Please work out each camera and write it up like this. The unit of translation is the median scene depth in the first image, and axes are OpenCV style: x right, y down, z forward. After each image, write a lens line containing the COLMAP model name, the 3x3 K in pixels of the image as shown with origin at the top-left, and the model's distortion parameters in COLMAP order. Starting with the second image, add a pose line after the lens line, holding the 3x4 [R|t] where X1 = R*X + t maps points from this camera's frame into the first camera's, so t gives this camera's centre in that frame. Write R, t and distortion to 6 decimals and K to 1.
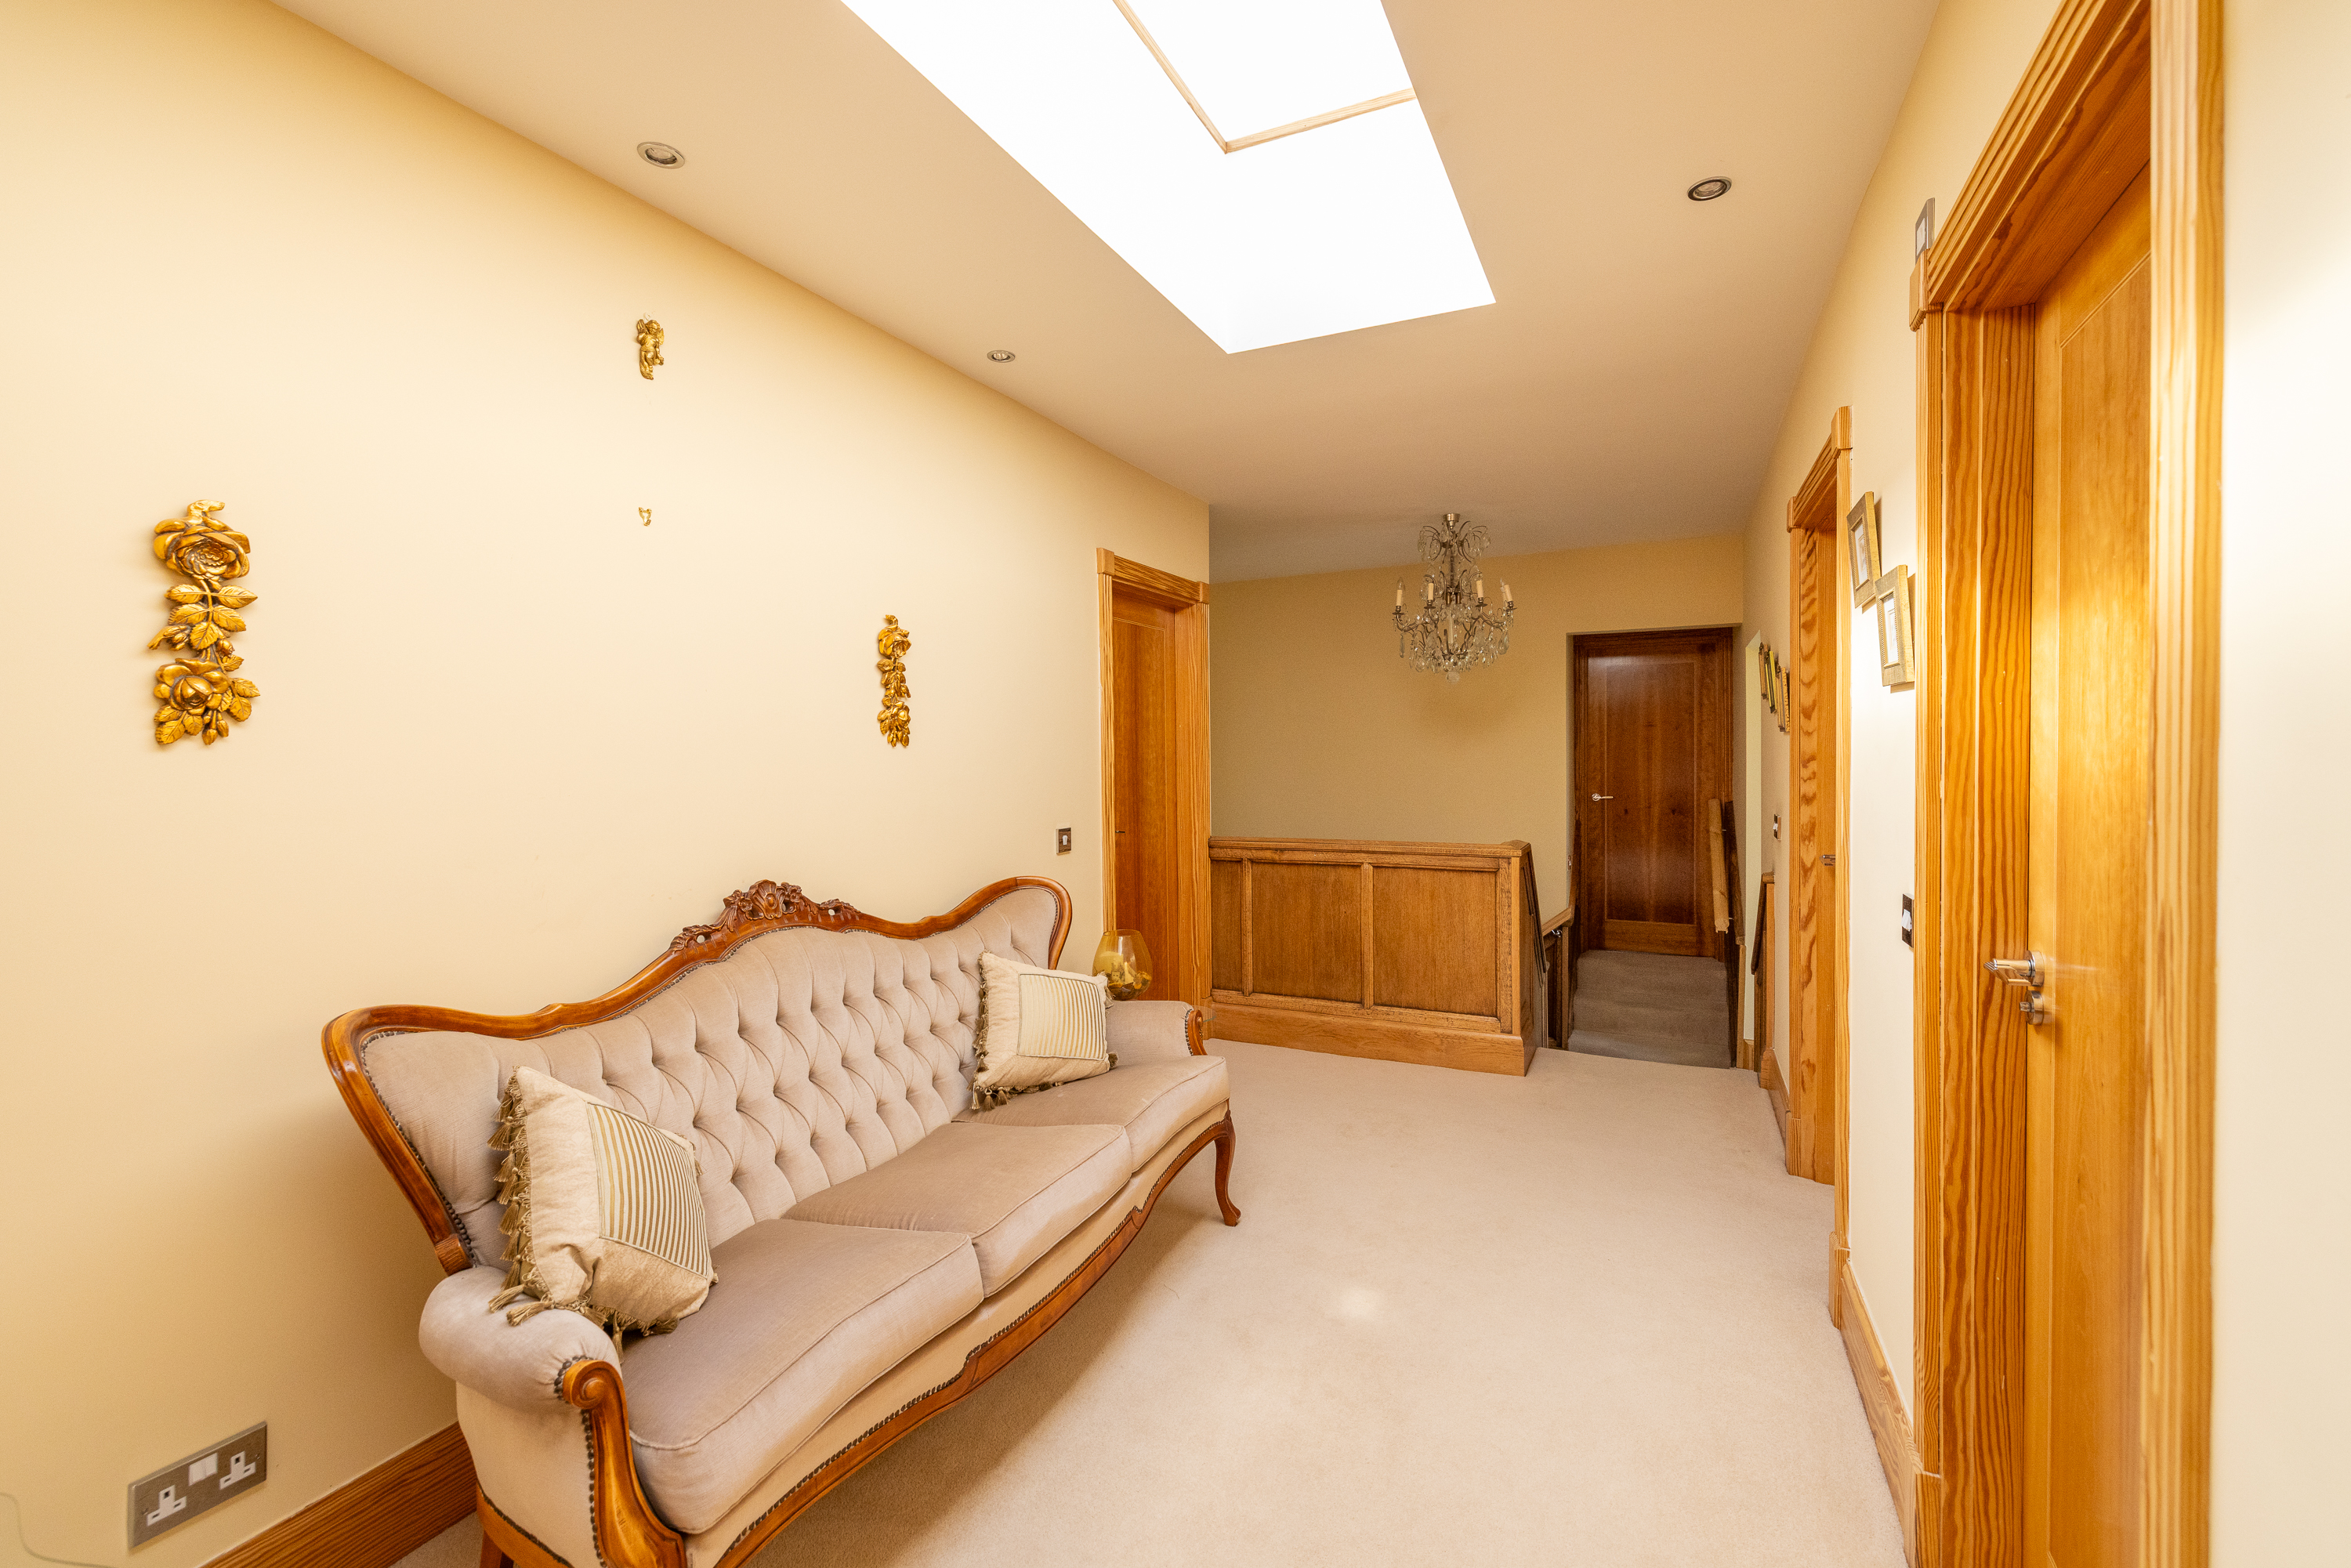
lens RADIAL K [[1014.3, 0, 1175.5], [0, 1014.3, 784.0], [0, 0, 1]] dist [0.000254, -0.000098]
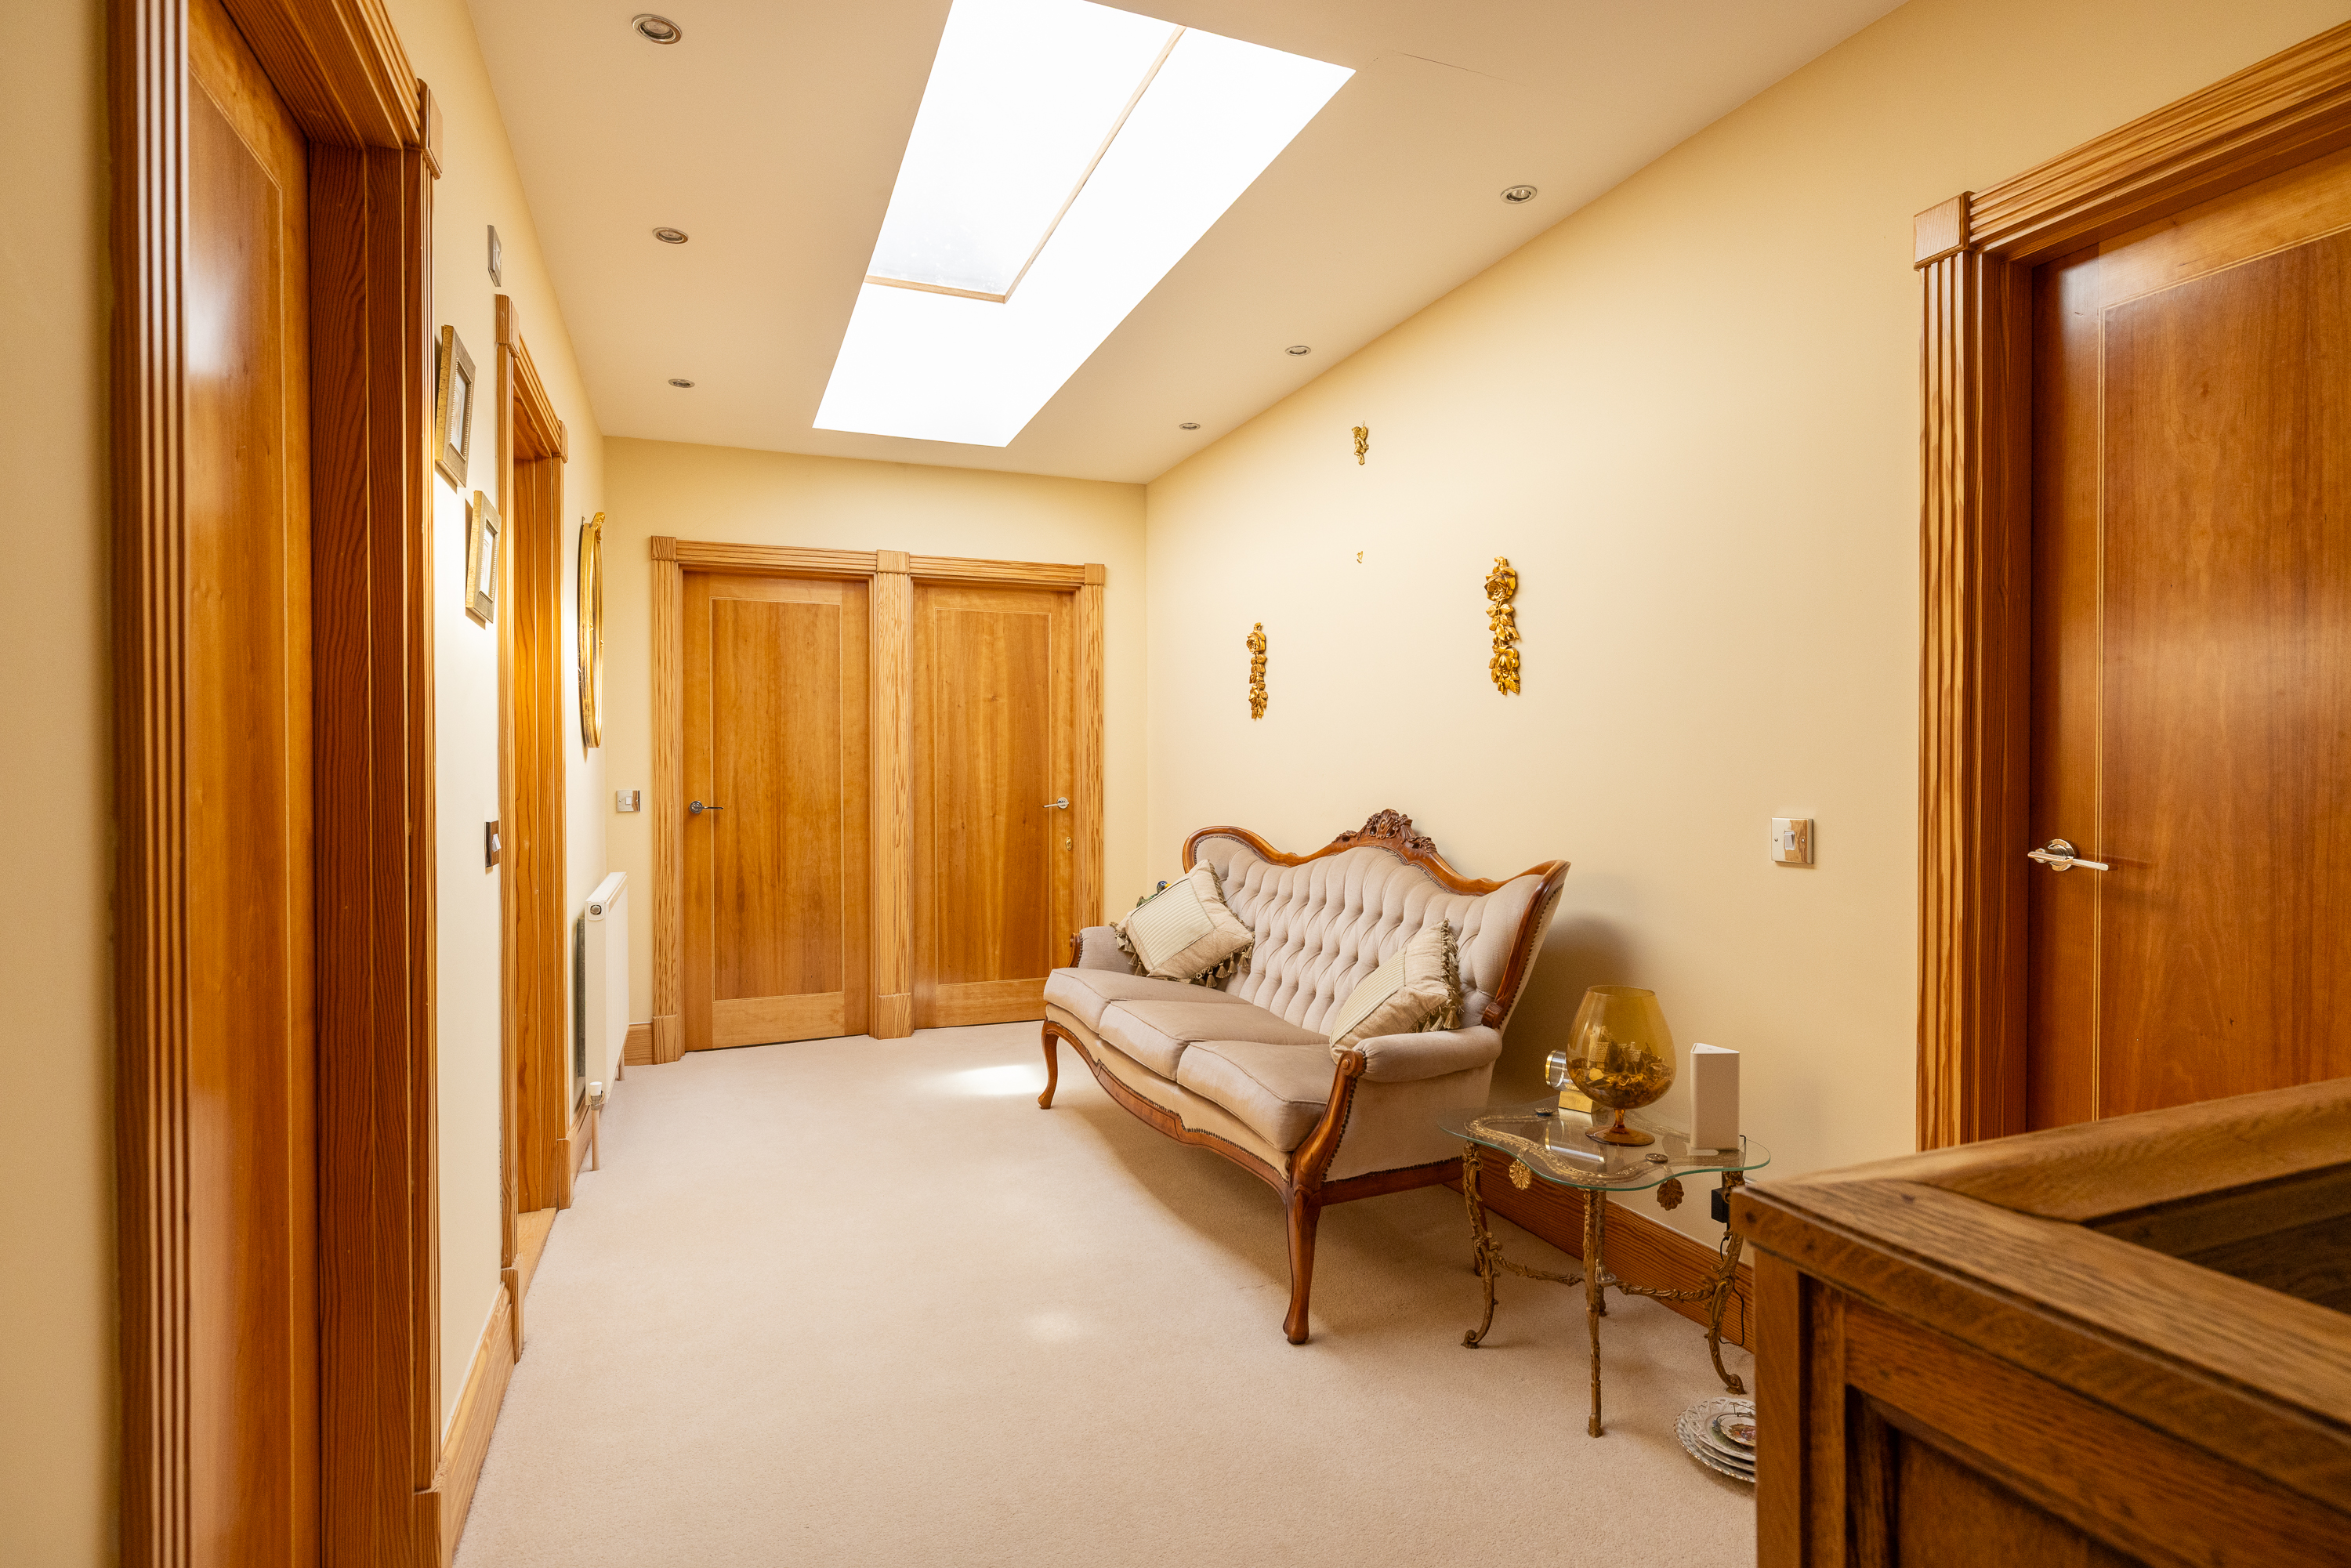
lens RADIAL K [[1185.3, 0, 1175.5], [0, 1185.3, 784.0], [0, 0, 1]] dist [0.000202, 0.000010]
pose [[-0.673875, 0.017446, -0.738639, 0.878306], [-0.010318, 0.999401, 0.033019, 0.015978], [0.738773, 0.029872, -0.673292, 1.802155]]
